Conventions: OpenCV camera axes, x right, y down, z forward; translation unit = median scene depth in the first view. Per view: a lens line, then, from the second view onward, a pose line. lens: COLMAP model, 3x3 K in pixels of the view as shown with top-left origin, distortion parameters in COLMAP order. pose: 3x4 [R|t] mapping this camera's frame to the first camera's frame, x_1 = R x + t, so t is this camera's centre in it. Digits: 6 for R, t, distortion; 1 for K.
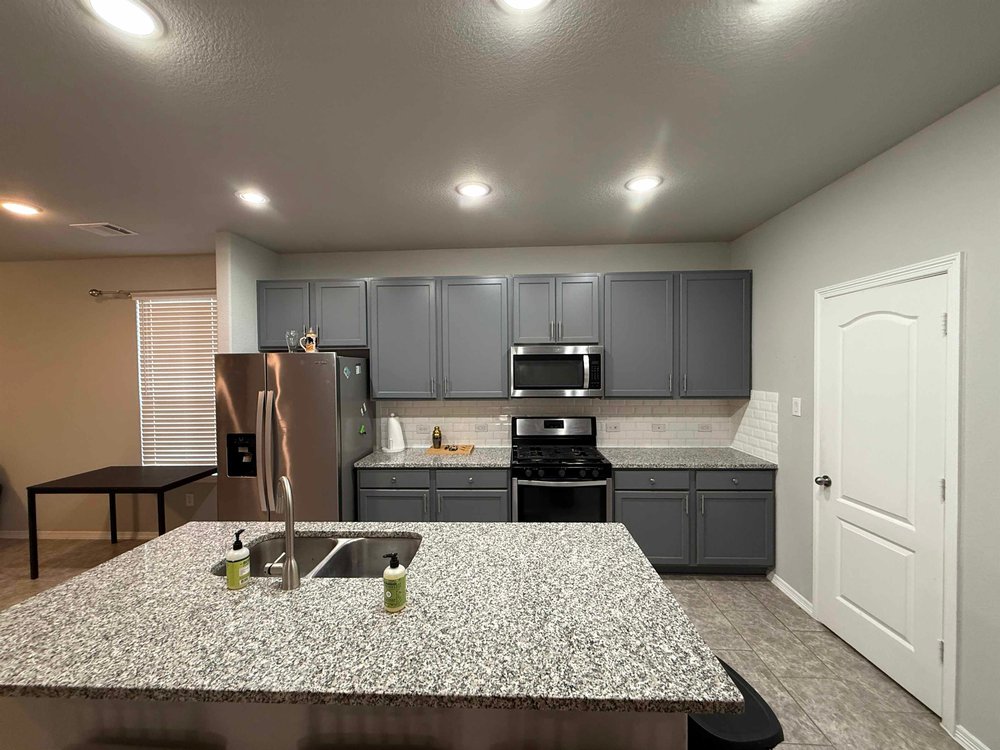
lens RADIAL K [[399.5, 0, 494.9], [0, 399.5, 378.6], [0, 0, 1]] dist [-0.000981, -0.000249]
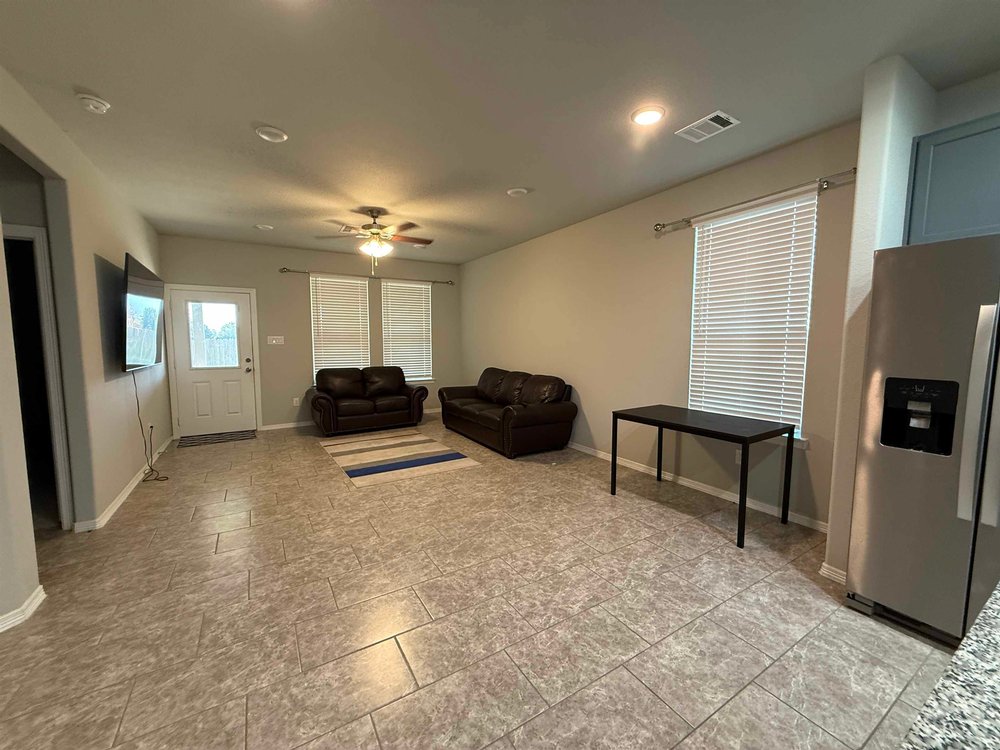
lens RADIAL K [[399.5, 0, 494.9], [0, 399.5, 378.6], [0, 0, 1]] dist [-0.000981, -0.000249]
pose [[0.562545, 0.093950, -0.821412, -0.380825], [-0.030656, 0.995210, 0.092834, 0.075984], [0.826198, -0.027042, 0.562730, 0.102432]]
